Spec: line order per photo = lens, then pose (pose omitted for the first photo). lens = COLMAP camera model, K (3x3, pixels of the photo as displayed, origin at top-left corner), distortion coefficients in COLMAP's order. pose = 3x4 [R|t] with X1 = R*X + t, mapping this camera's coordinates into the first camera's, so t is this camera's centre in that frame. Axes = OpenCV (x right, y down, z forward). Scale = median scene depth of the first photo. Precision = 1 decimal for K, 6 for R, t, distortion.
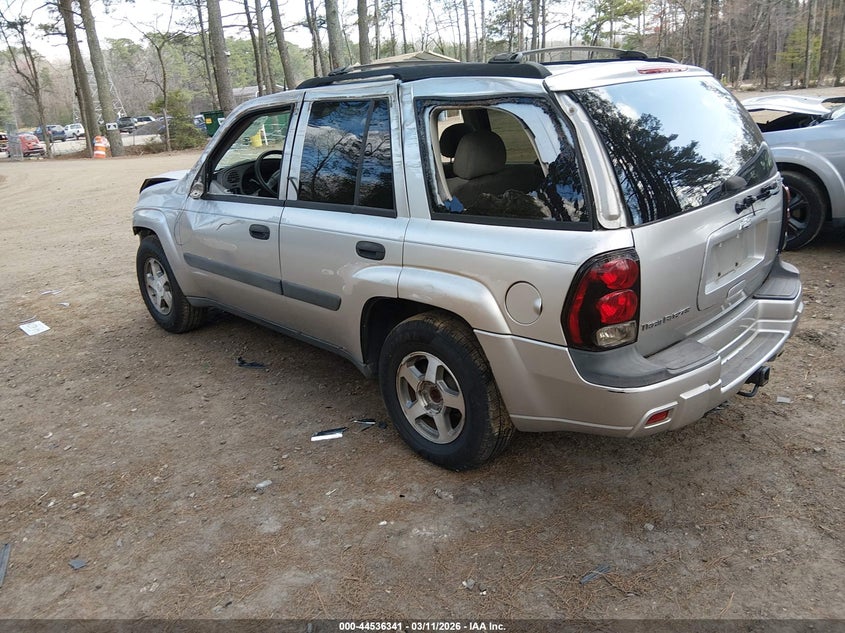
lens RADIAL K [[671.8, 0, 422.5], [0, 671.8, 316.5], [0, 0, 1]] dist [0.003794, -0.001774]
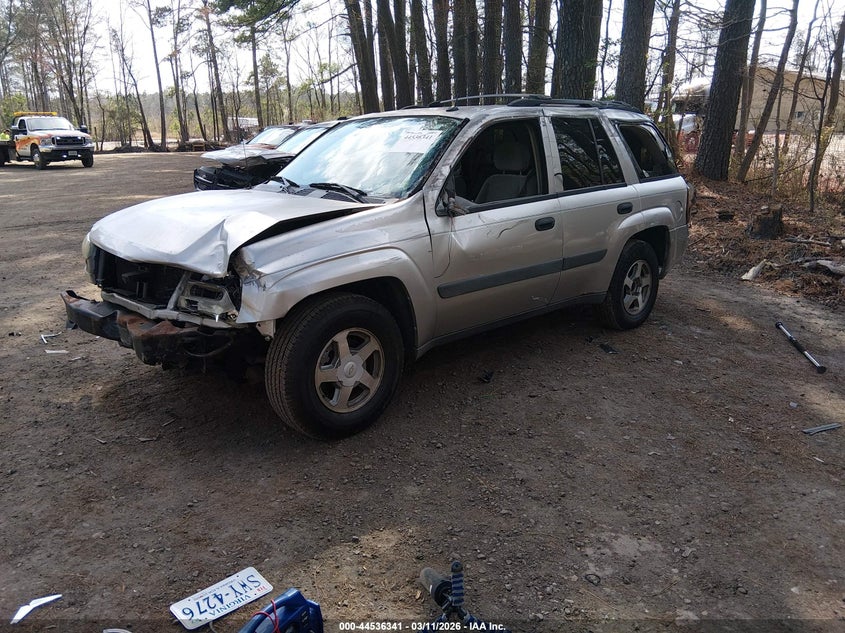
lens RADIAL K [[671.8, 0, 422.5], [0, 671.8, 316.5], [0, 0, 1]] dist [0.003794, -0.001774]
pose [[-0.011352, -0.229228, 0.973307, -1.424597], [0.309284, 0.924833, 0.221419, -0.304400], [-0.950902, 0.303542, 0.060398, 1.194118]]
